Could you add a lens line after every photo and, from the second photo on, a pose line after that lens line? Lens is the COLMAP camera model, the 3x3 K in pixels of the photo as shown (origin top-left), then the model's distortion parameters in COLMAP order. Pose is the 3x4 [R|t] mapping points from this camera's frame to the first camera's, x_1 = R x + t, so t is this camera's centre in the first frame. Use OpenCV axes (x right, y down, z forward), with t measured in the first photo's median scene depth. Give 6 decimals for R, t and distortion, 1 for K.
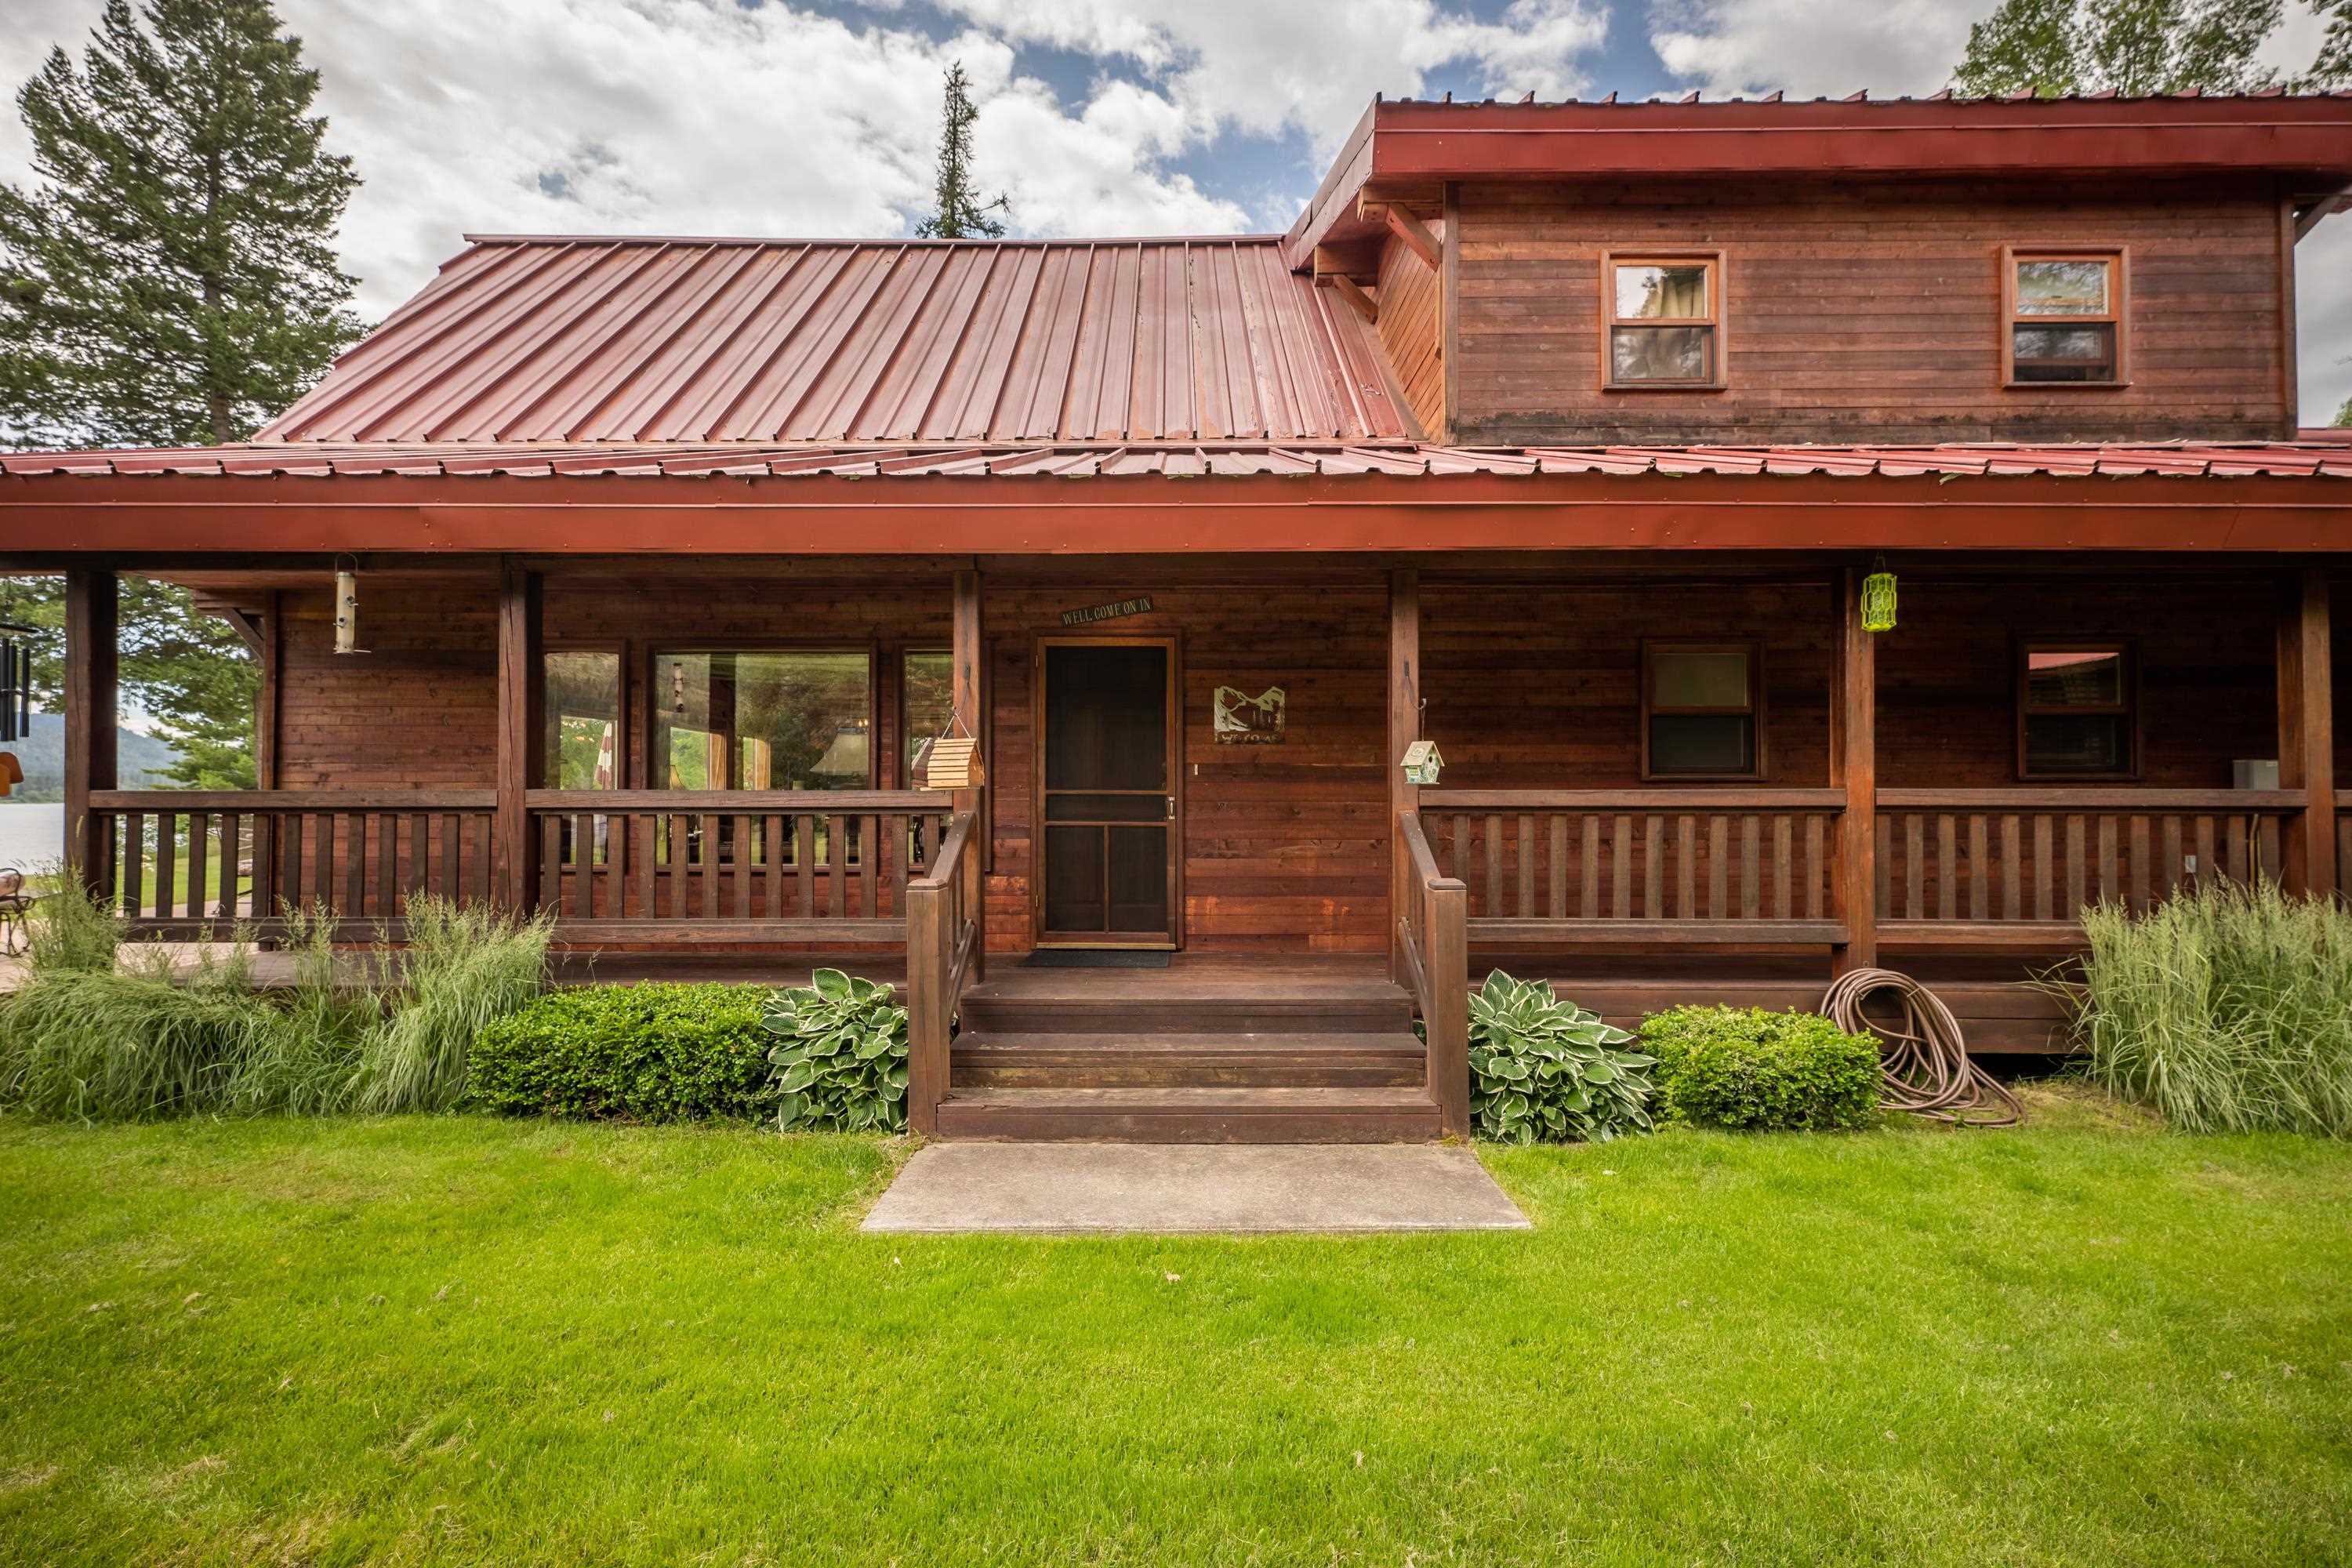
lens RADIAL K [[947.1, 0, 1171.2], [0, 947.1, 781.9], [0, 0, 1]] dist [0.000866, -0.000164]
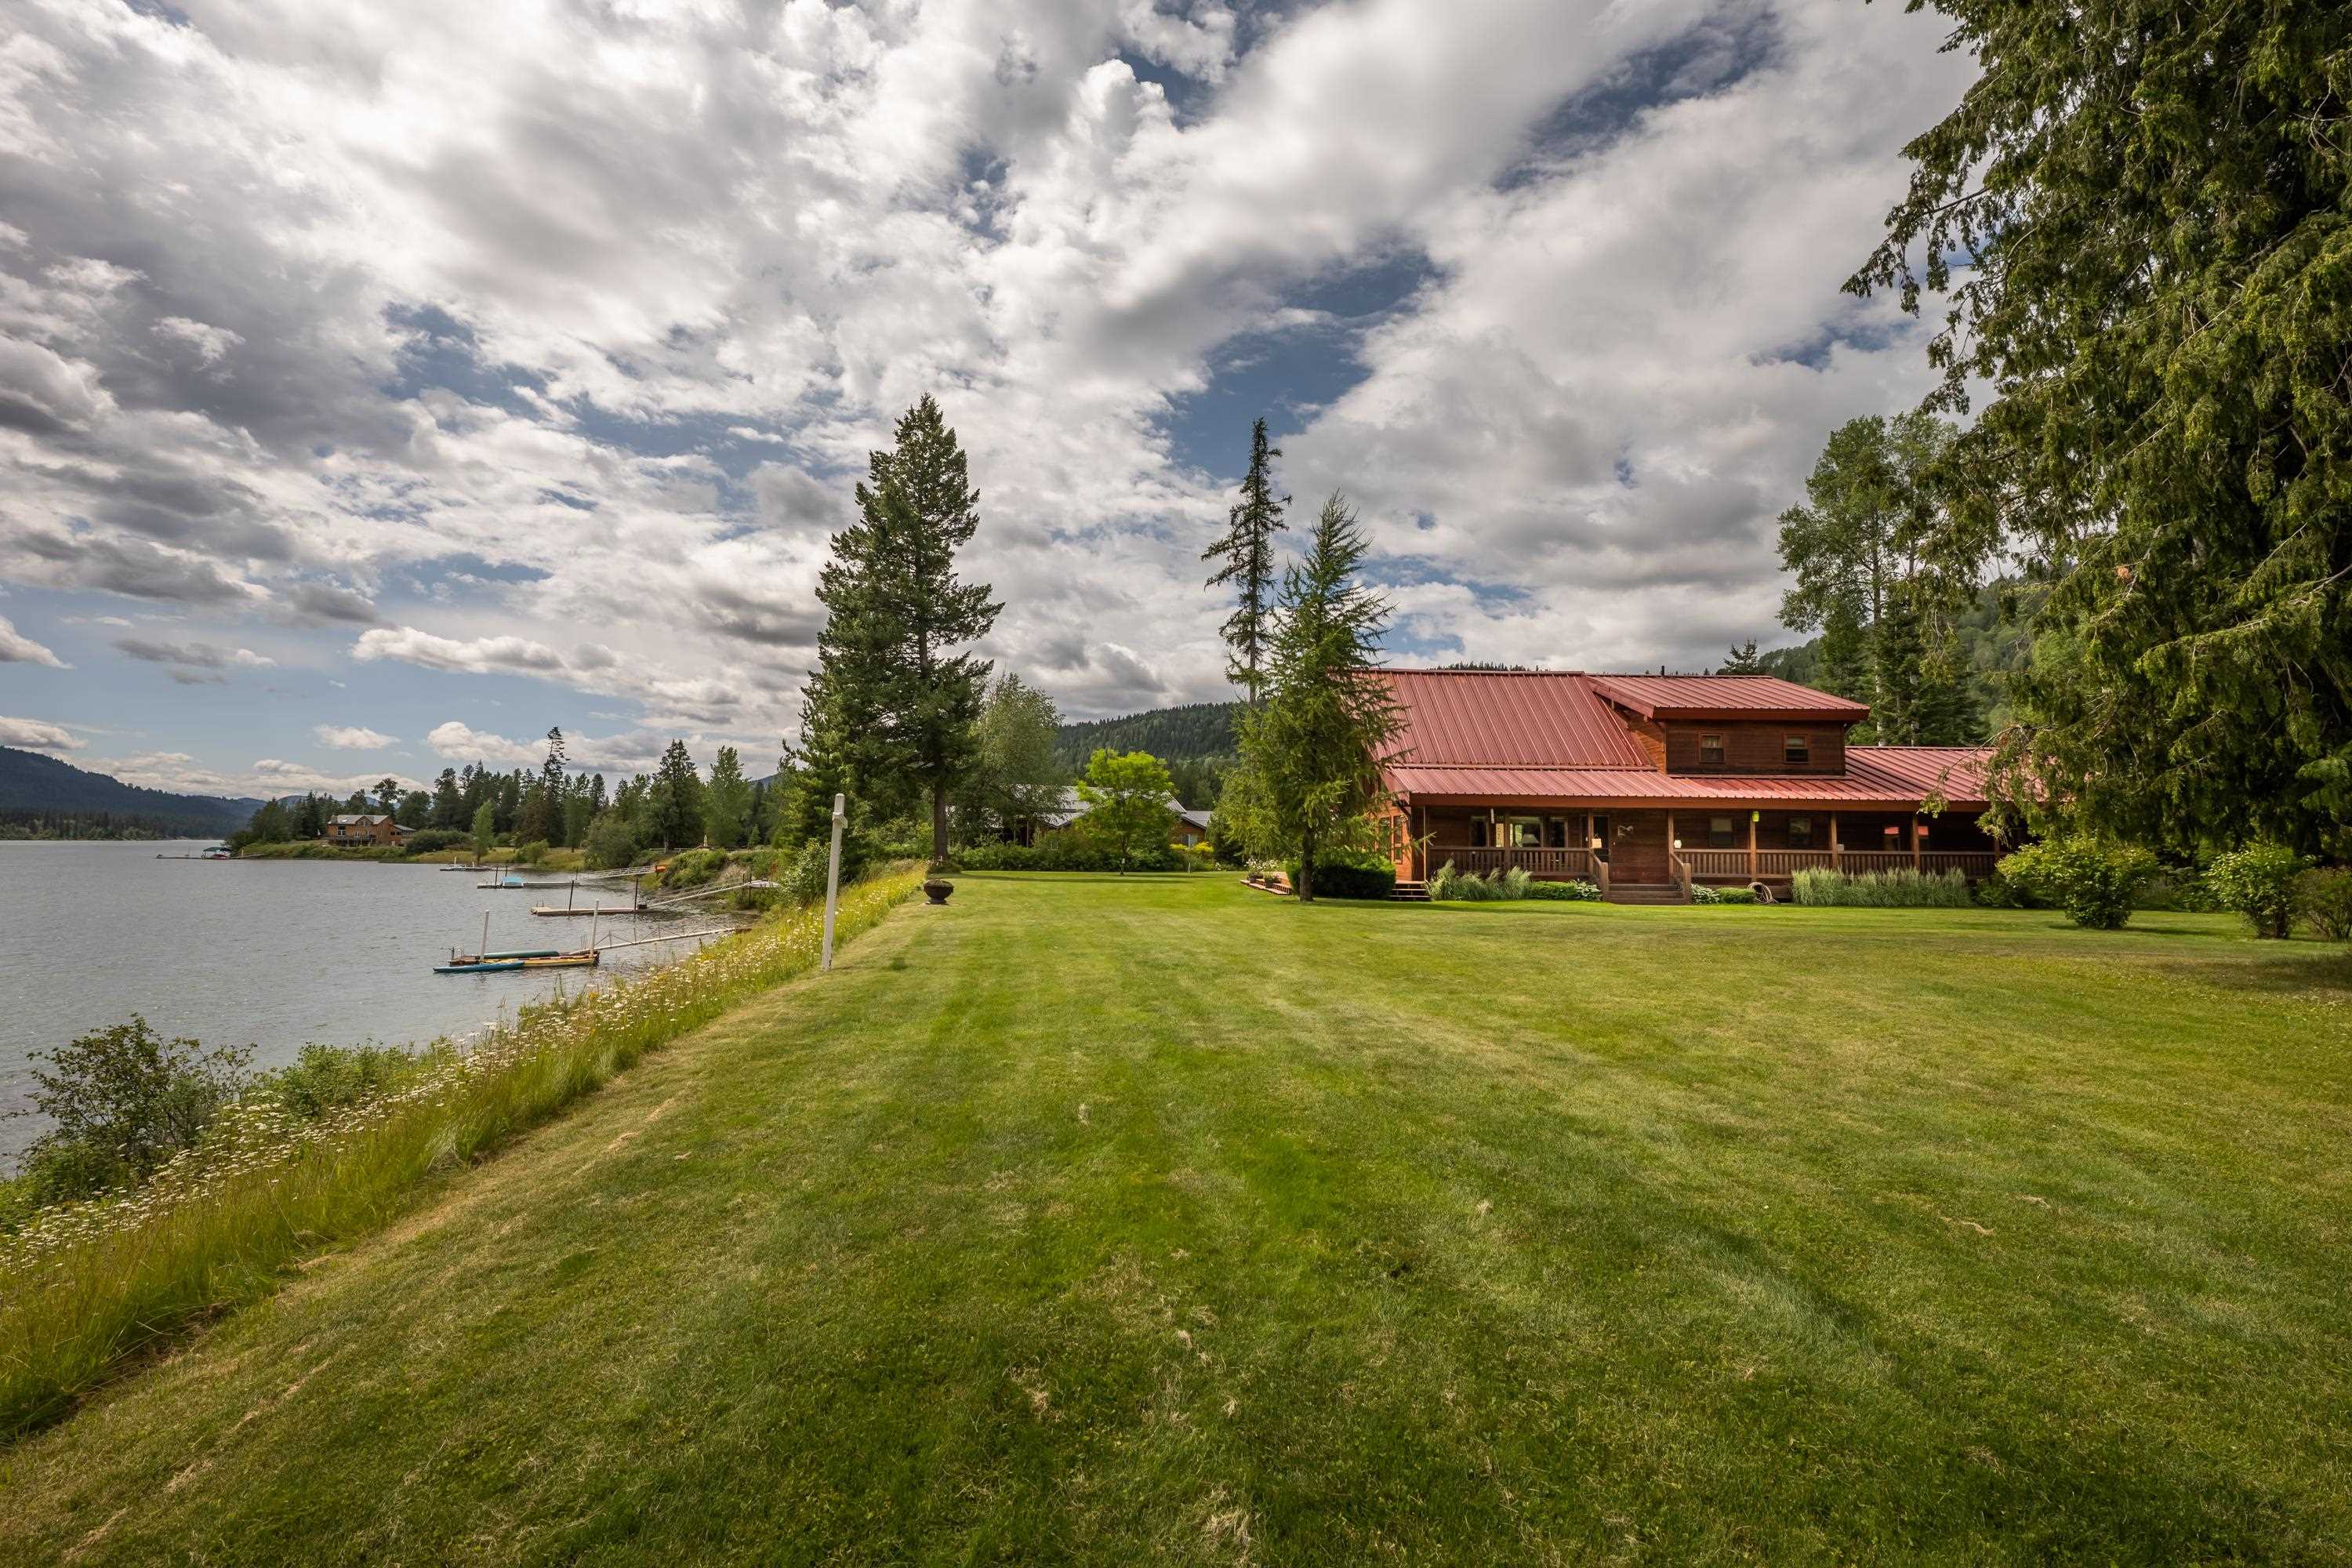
lens RADIAL K [[947.1, 0, 1160.1], [0, 947.1, 795.8], [0, 0, 1]] dist [0.000866, -0.000164]
pose [[0.999382, 0.012187, 0.032976, -2.930836], [-0.011115, 0.999411, -0.032481, -0.089110], [-0.033353, 0.032094, 0.998928, -4.438368]]
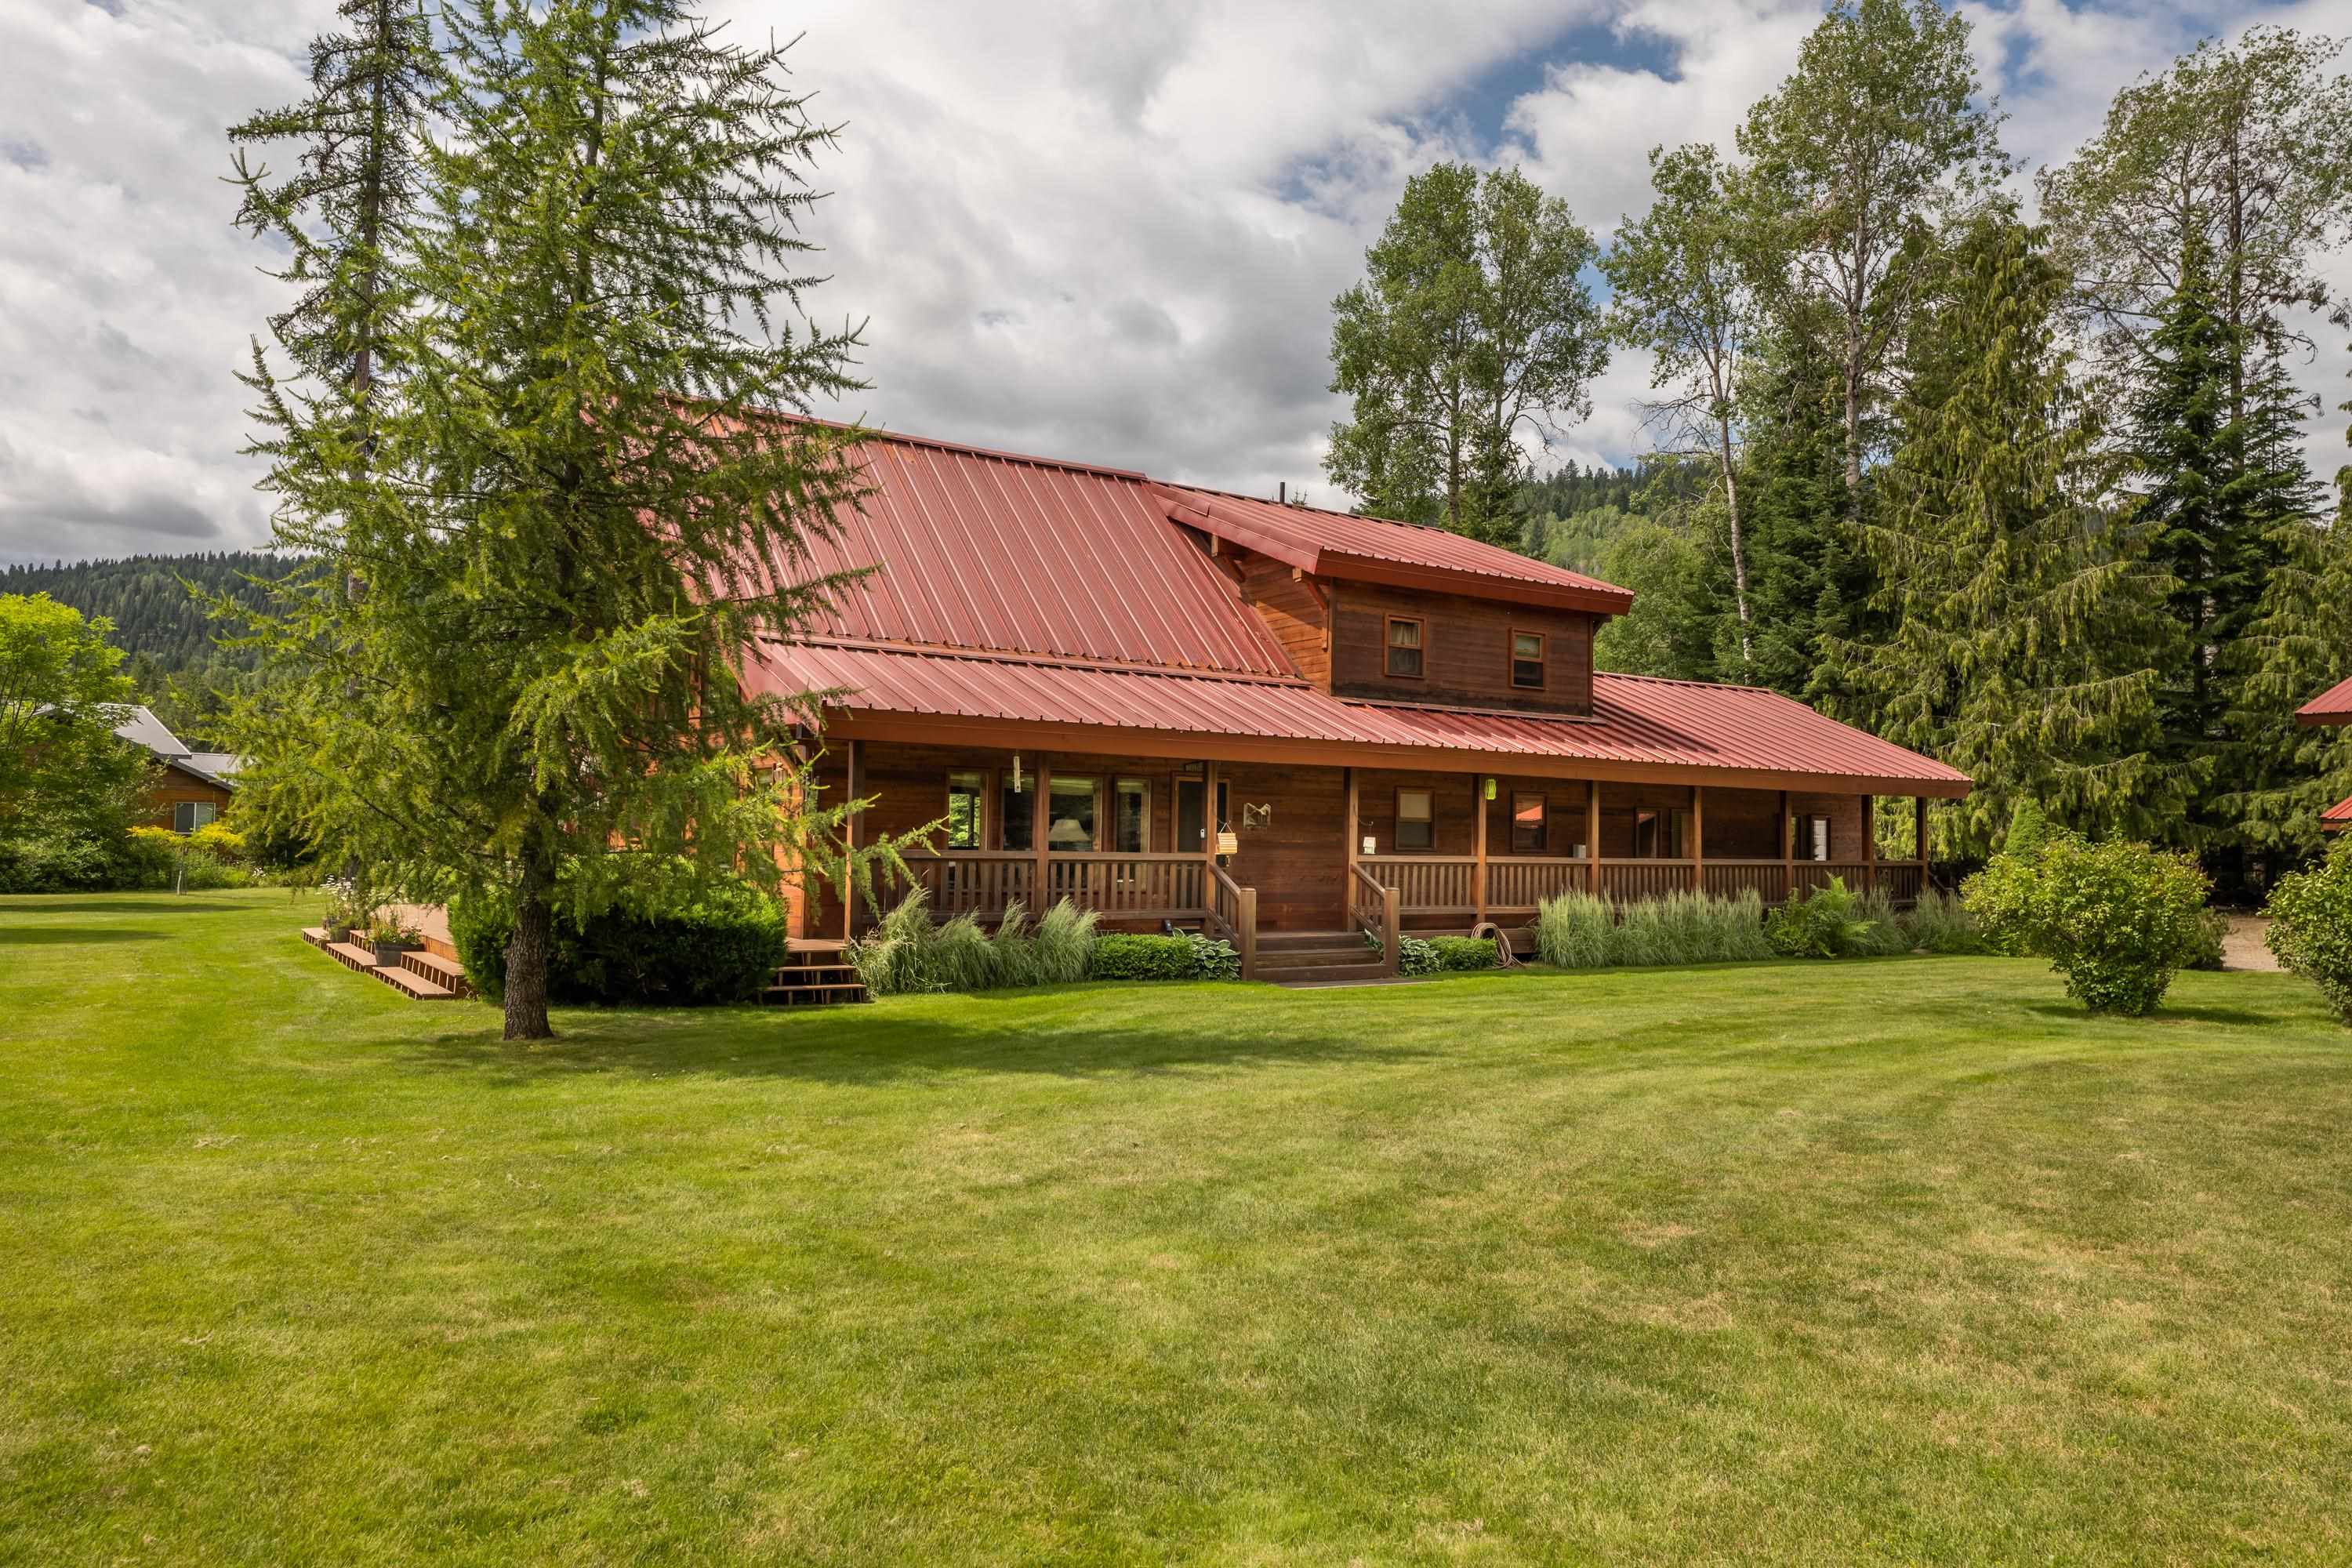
lens RADIAL K [[1566.5, 0, 1173.0], [0, 1566.5, 794.8], [0, 0, 1]] dist [0.001113, -0.000659]
pose [[0.819036, 0.030825, 0.572913, -2.599553], [-0.028621, 0.999508, -0.012861, -0.087658], [-0.573028, -0.005864, 0.819515, -2.188395]]
